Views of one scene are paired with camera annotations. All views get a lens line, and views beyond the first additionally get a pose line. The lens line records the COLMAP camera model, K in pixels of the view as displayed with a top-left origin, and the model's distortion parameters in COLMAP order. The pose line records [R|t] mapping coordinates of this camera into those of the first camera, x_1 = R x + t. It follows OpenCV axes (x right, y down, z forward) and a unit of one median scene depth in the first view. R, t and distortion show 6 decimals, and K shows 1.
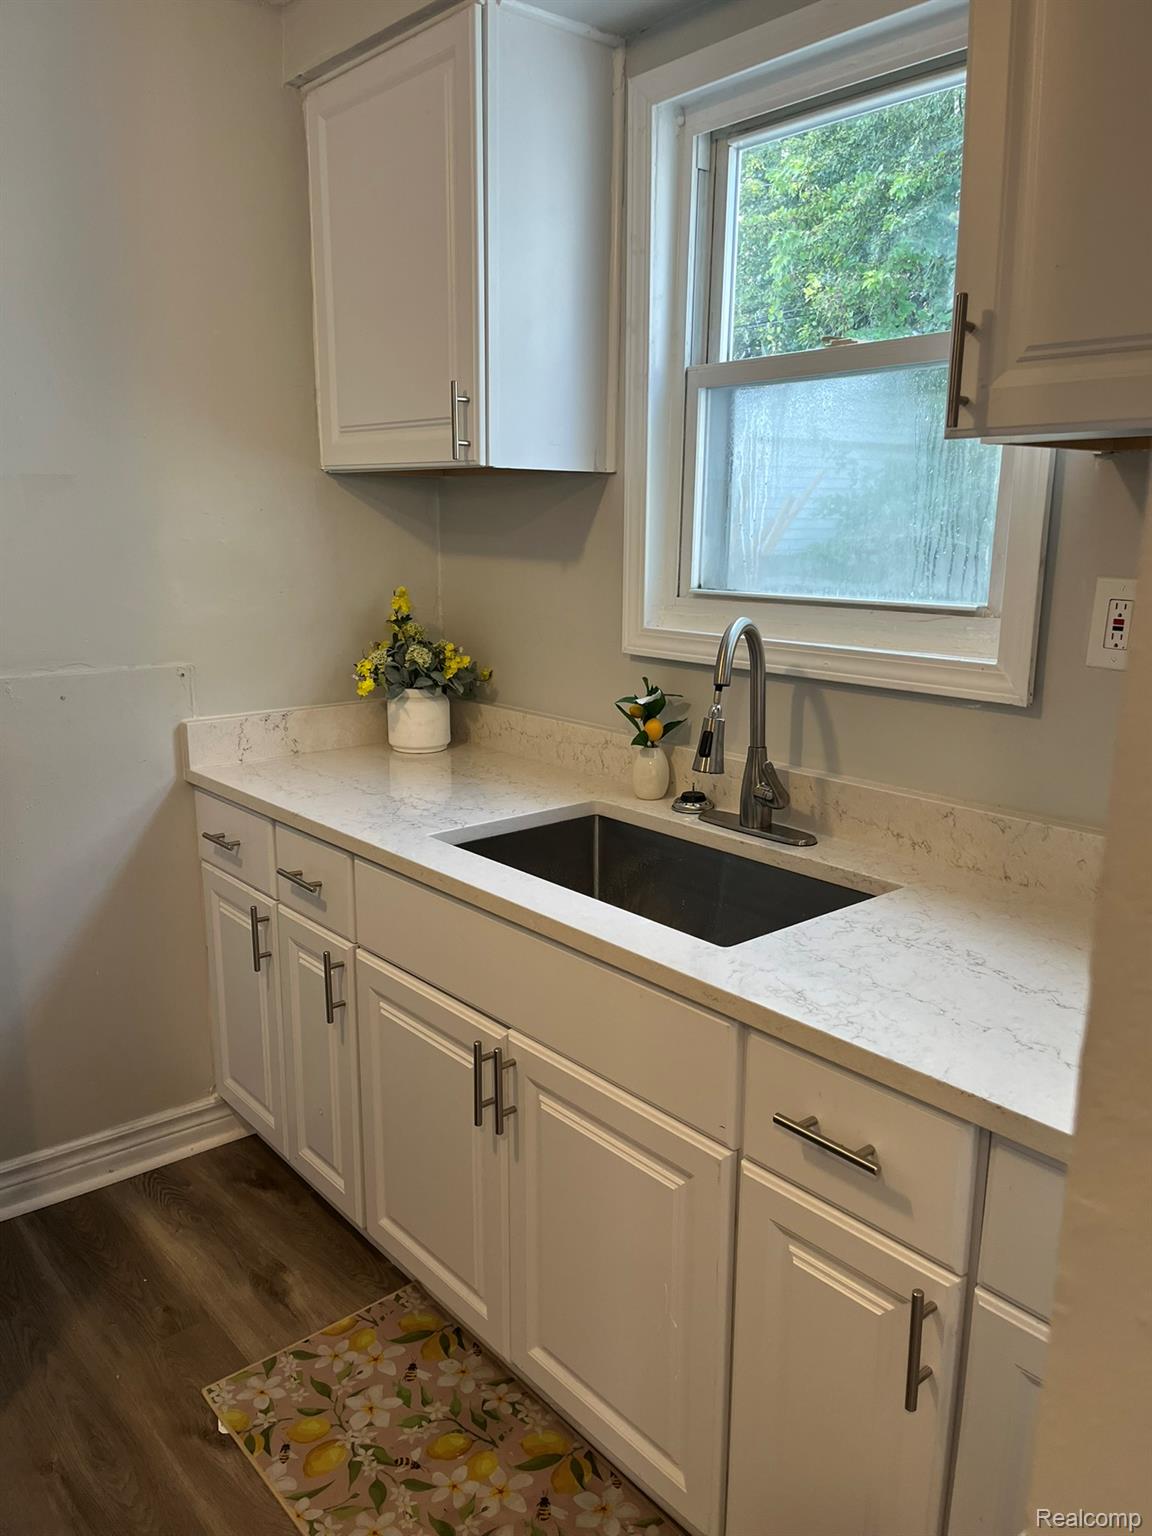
lens RADIAL K [[1160.9, 0, 577.3], [0, 1160.9, 777.2], [0, 0, 1]] dist [0.039560, -0.006805]
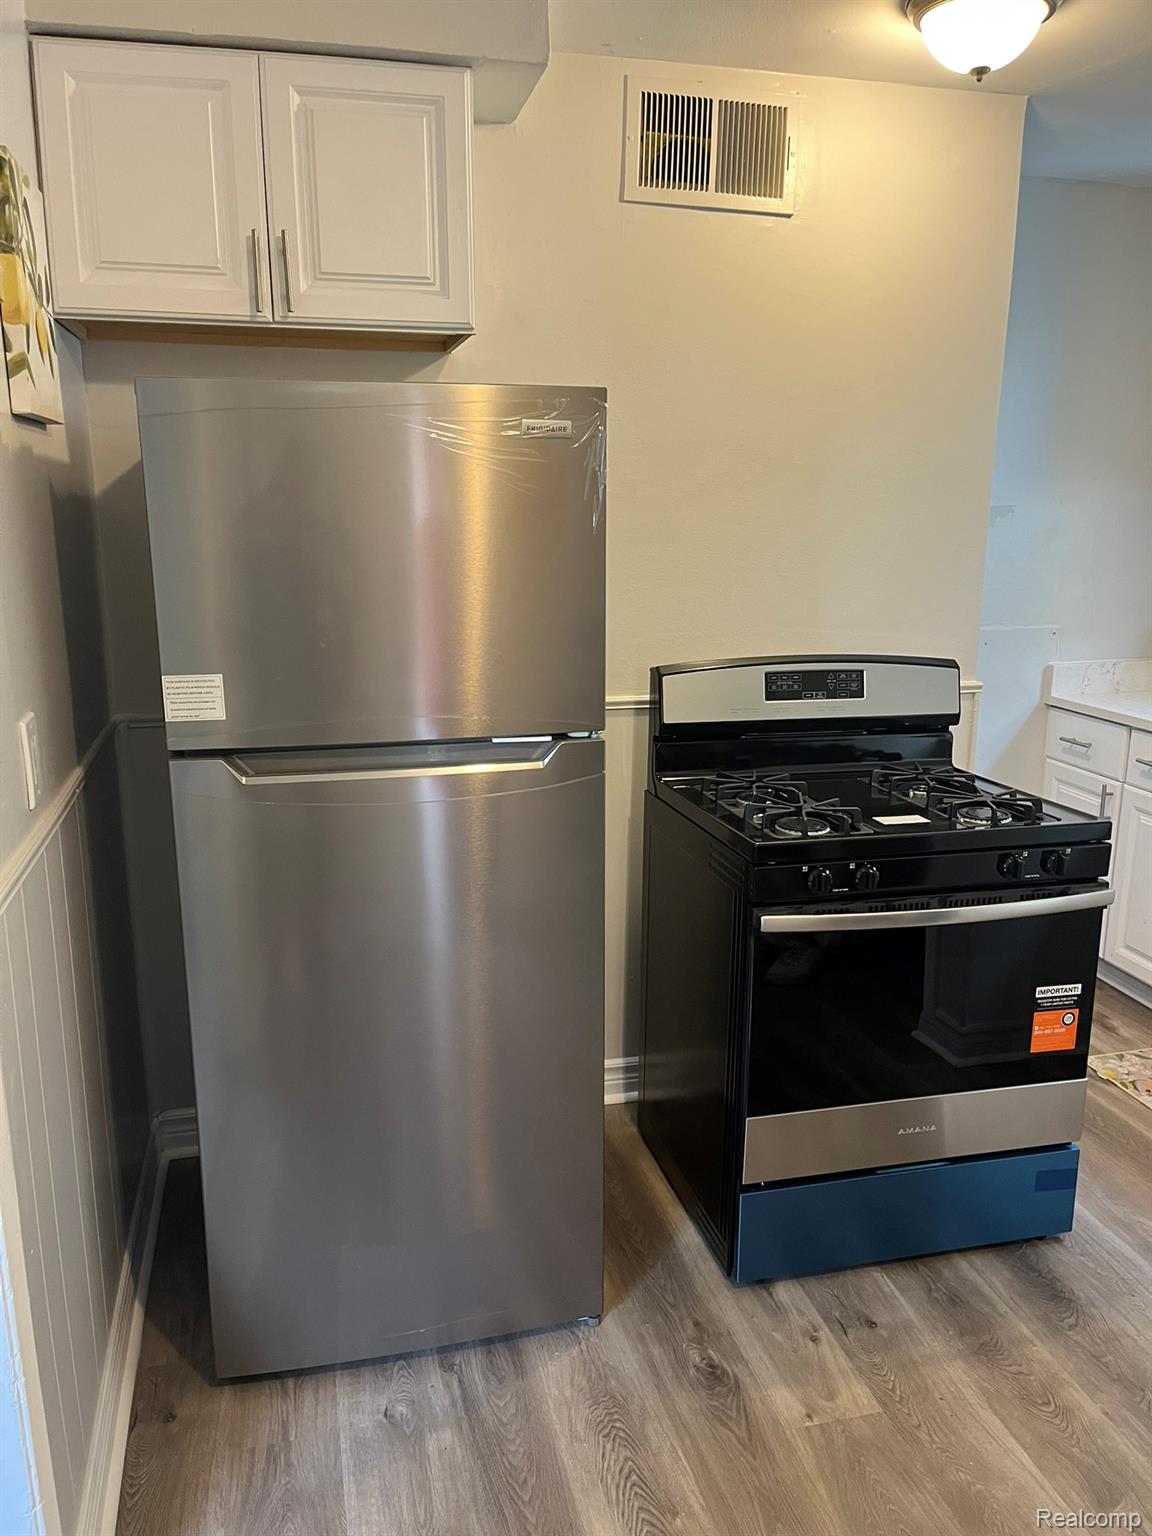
lens RADIAL K [[1168.6, 0, 576.1], [0, 1168.6, 769.8], [0, 0, 1]] dist [0.033863, -0.003933]
pose [[0.898400, 0.094732, -0.428839, -0.259258], [-0.093740, 0.995320, 0.023489, 0.129923], [0.429057, 0.019097, 0.903076, -0.751219]]
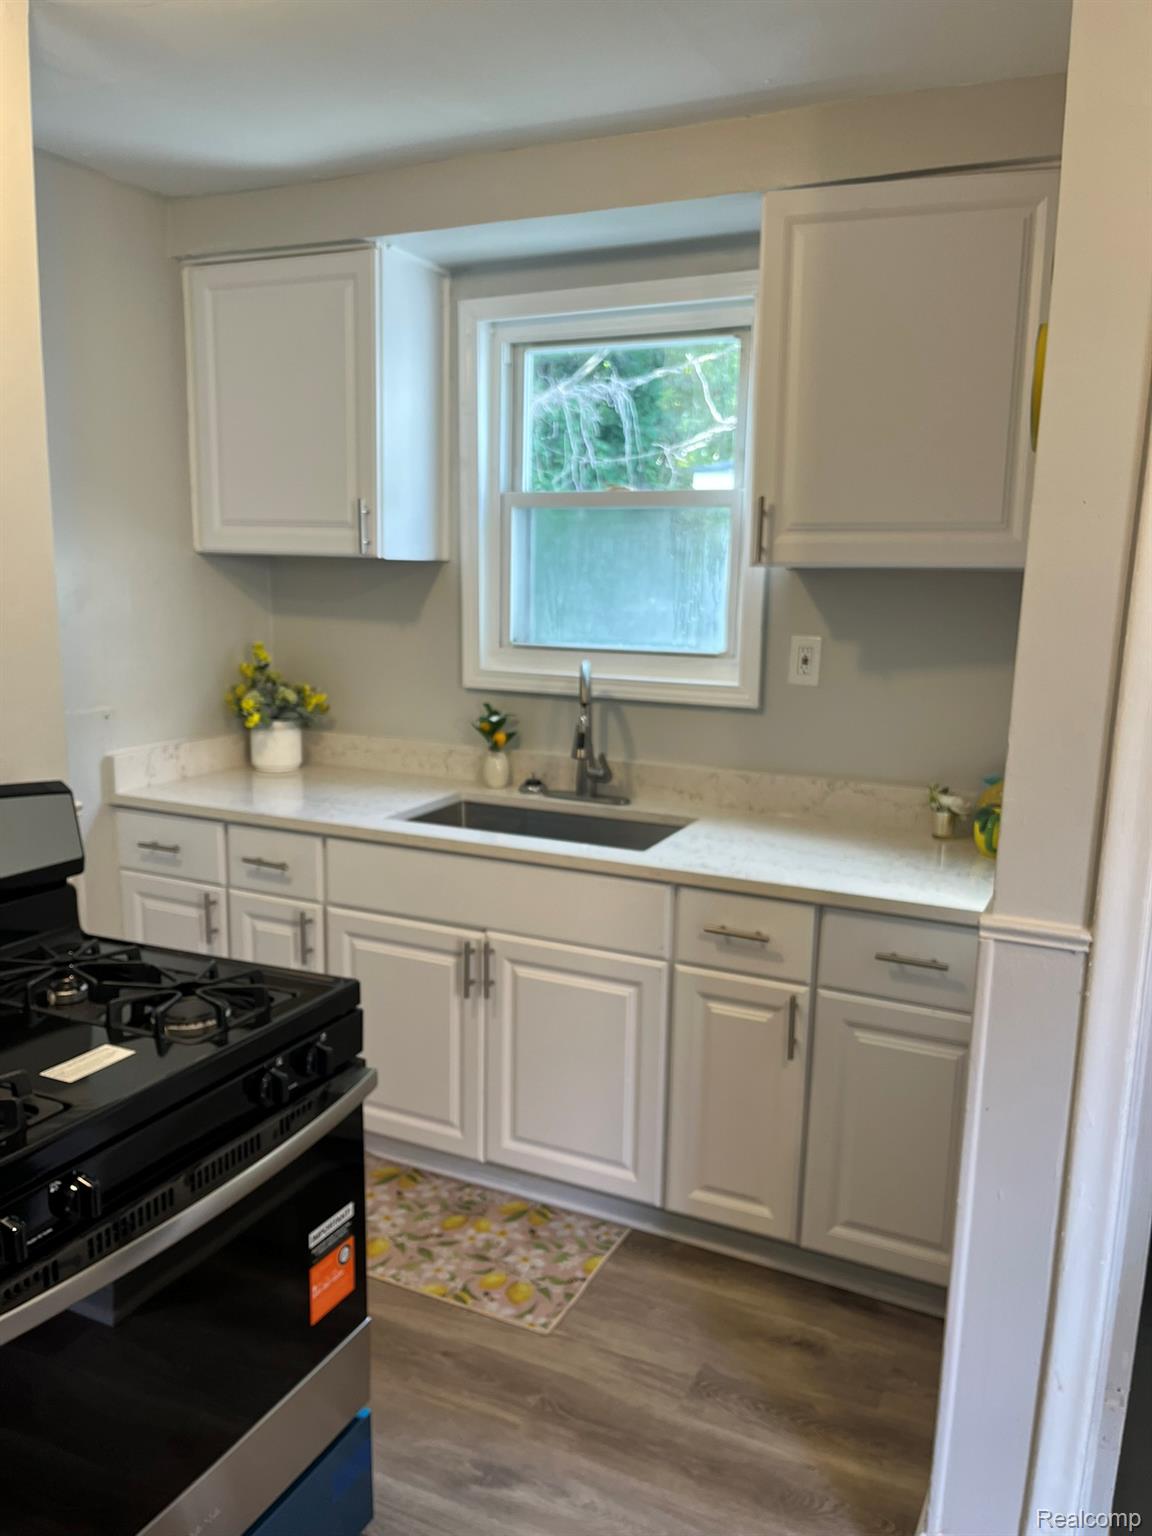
lens RADIAL K [[1168.6, 0, 576.1], [0, 1168.6, 769.8], [0, 0, 1]] dist [0.033863, -0.003933]
pose [[0.907731, -0.060486, 0.415169, -0.469990], [0.077108, 0.996749, -0.023374, 0.040512], [-0.412406, 0.053231, 0.909444, -0.375830]]
